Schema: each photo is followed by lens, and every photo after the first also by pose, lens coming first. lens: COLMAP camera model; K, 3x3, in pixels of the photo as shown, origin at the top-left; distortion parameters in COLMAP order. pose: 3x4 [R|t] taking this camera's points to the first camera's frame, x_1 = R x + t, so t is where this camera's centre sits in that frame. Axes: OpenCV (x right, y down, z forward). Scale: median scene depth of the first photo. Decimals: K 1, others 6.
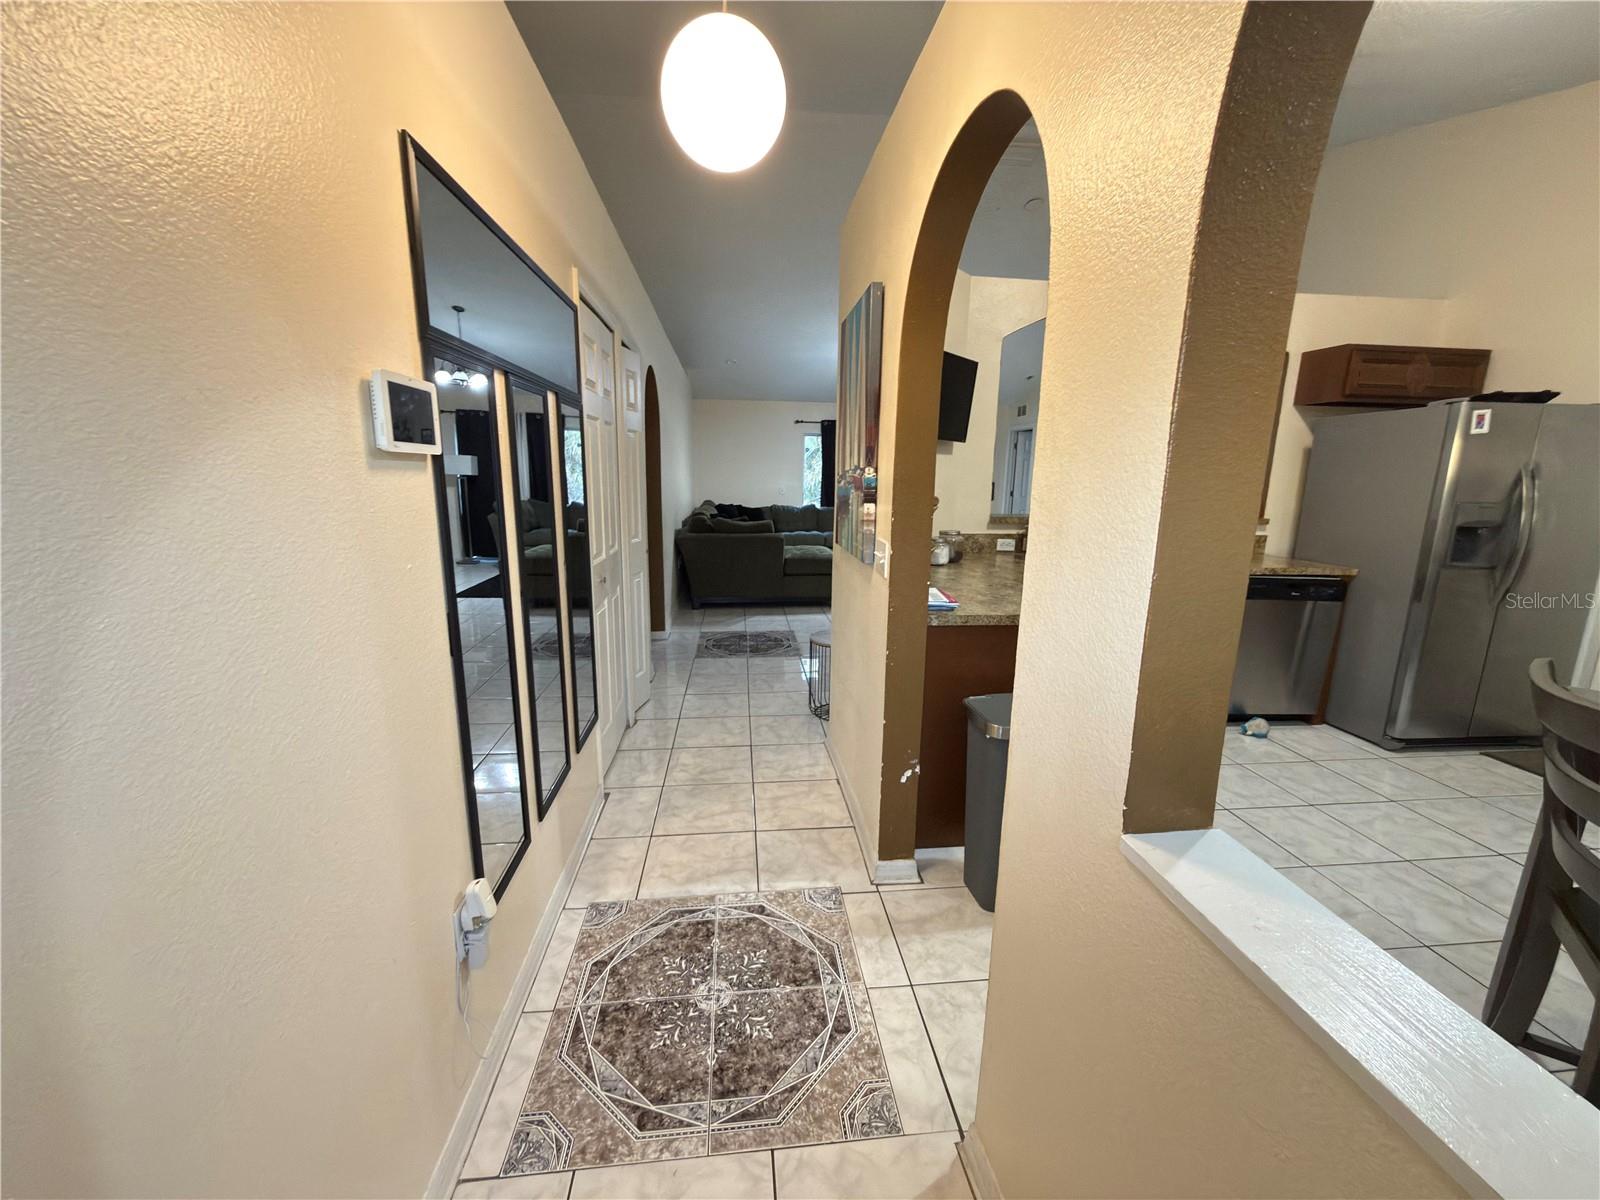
lens RADIAL K [[638.4, 0, 798.1], [0, 638.4, 603.2], [0, 0, 1]] dist [-0.000125, 0.000020]
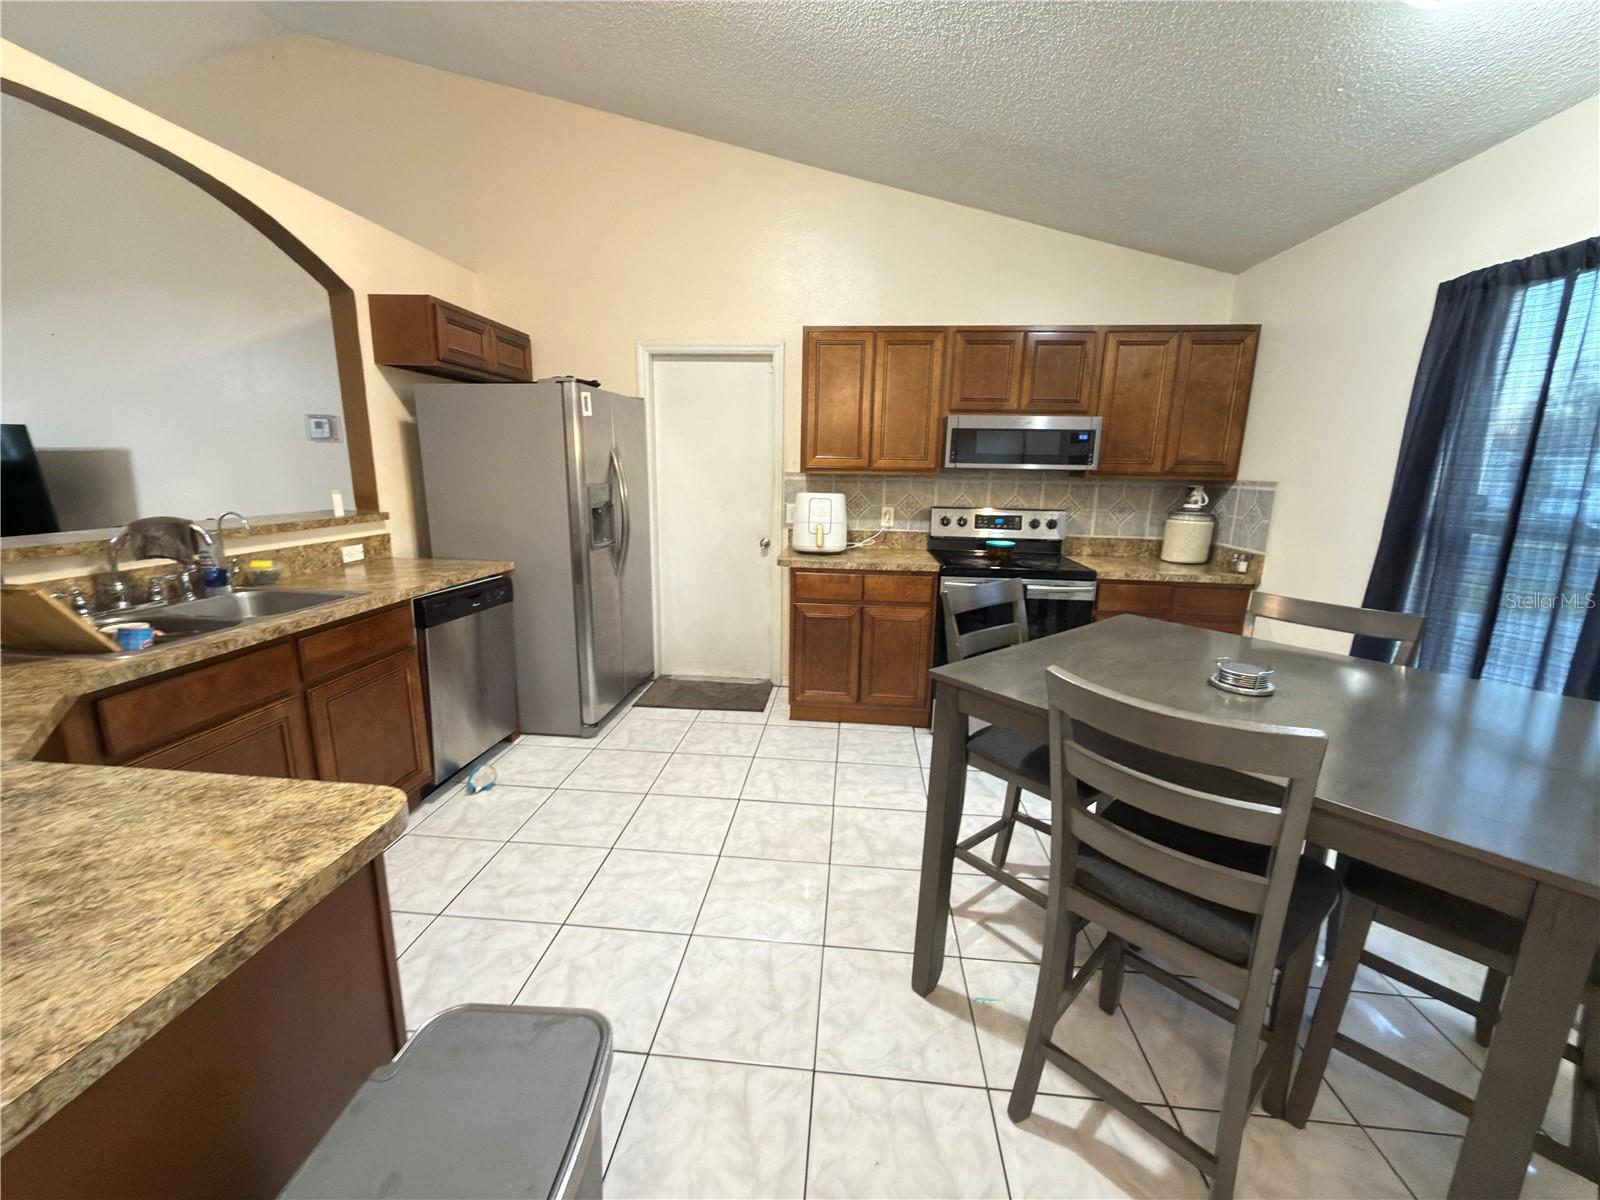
lens RADIAL K [[638.4, 0, 803.1], [0, 638.4, 604.4], [0, 0, 1]] dist [-0.000125, 0.000020]
pose [[0.195391, -0.214039, 0.957084, 0.088997], [0.184626, 0.966473, 0.178447, -0.081063], [-0.963190, 0.141836, 0.228357, 0.414413]]
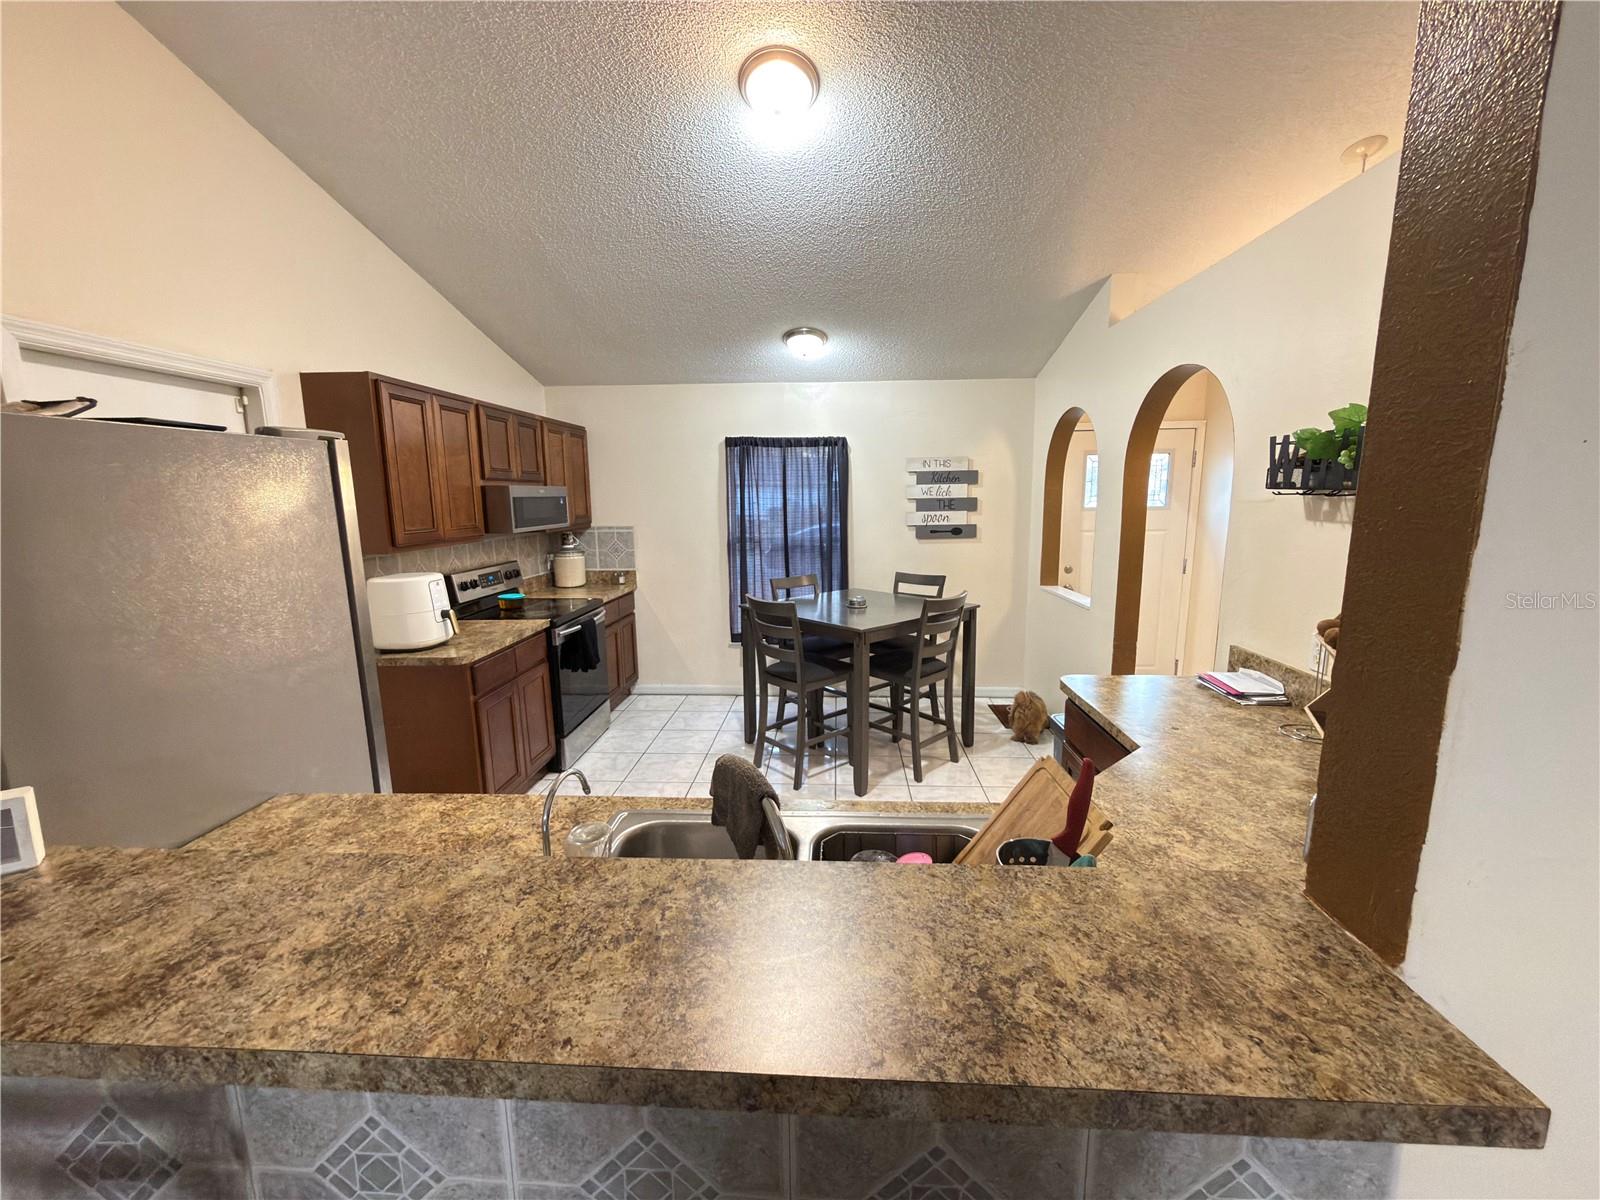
lens RADIAL K [[638.4, 0, 804.2], [0, 638.4, 597.3], [0, 0, 1]] dist [-0.000125, 0.000020]
pose [[-0.987429, -0.027943, 0.155576, 0.379844], [0.029790, 0.933714, 0.356779, -0.263437], [-0.155233, 0.356929, -0.921143, 1.082010]]
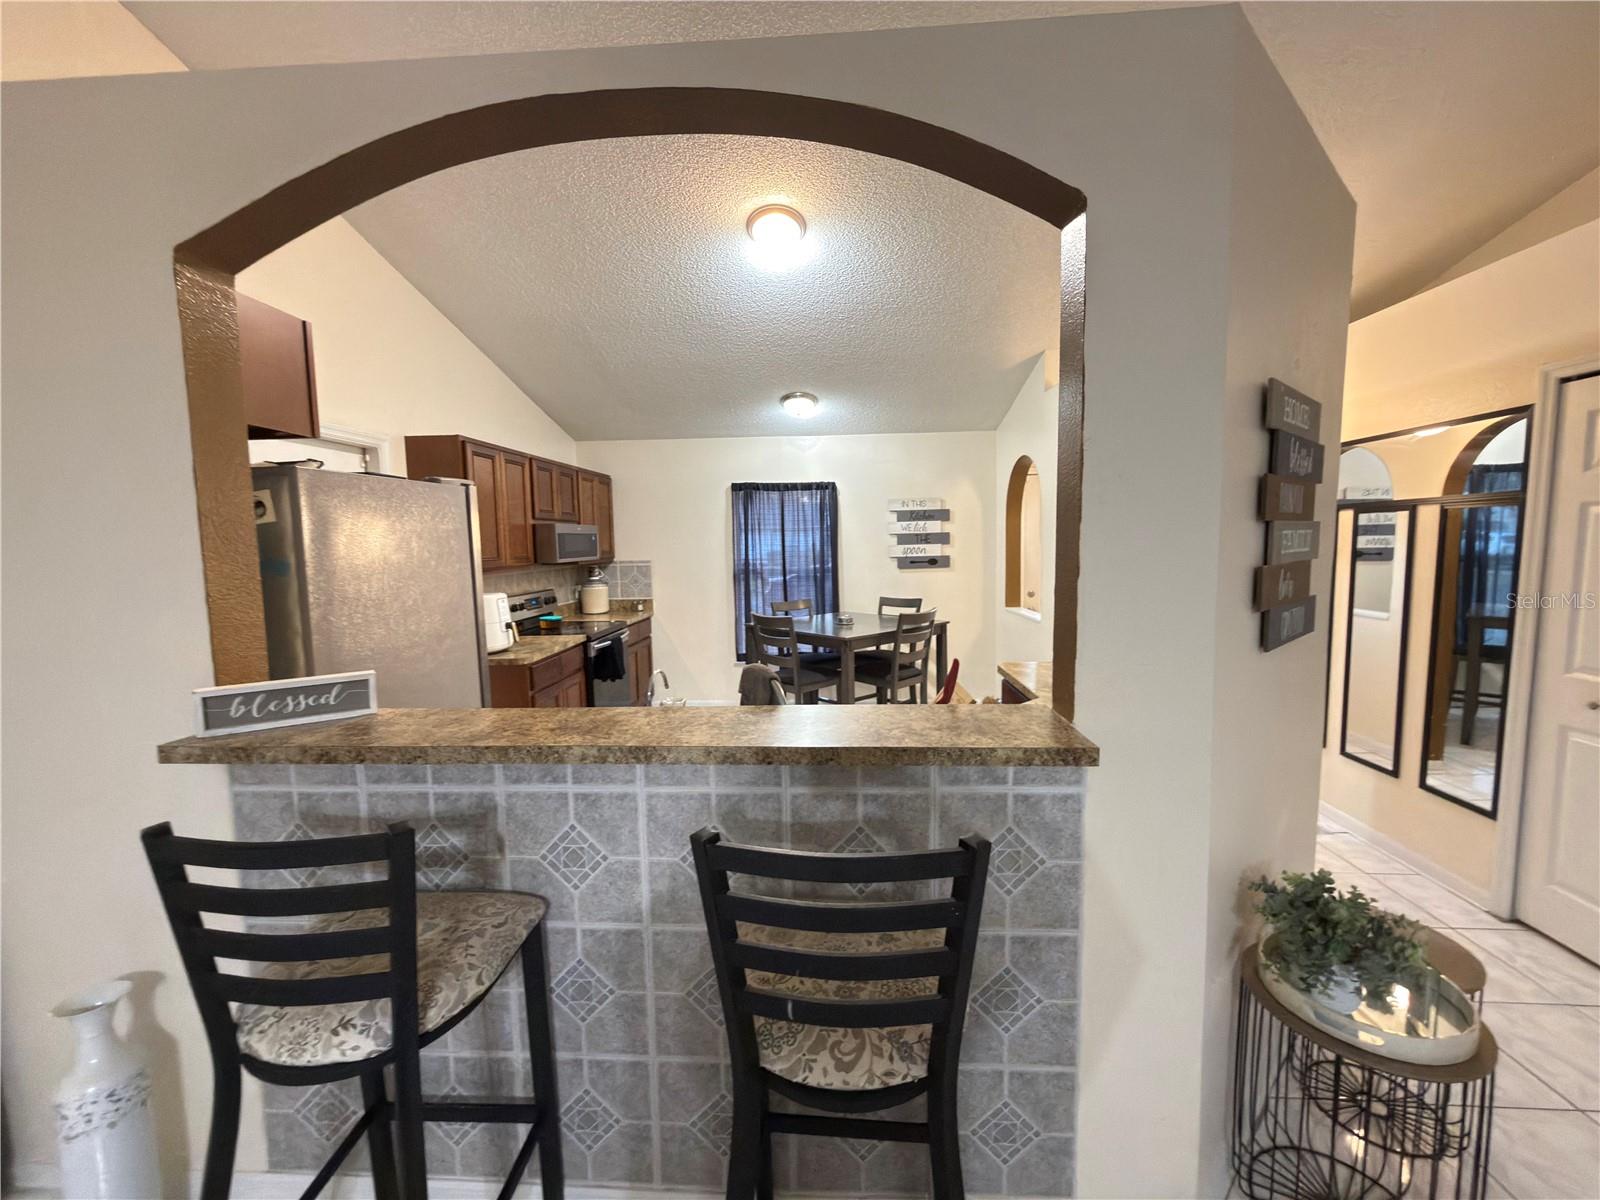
lens RADIAL K [[638.4, 0, 802.1], [0, 638.4, 595.6], [0, 0, 1]] dist [-0.000125, 0.000020]
pose [[-0.987299, -0.007436, 0.158701, 0.350281], [0.039217, 0.956588, 0.288792, -0.279666], [-0.153959, 0.291348, -0.944147, 1.234238]]
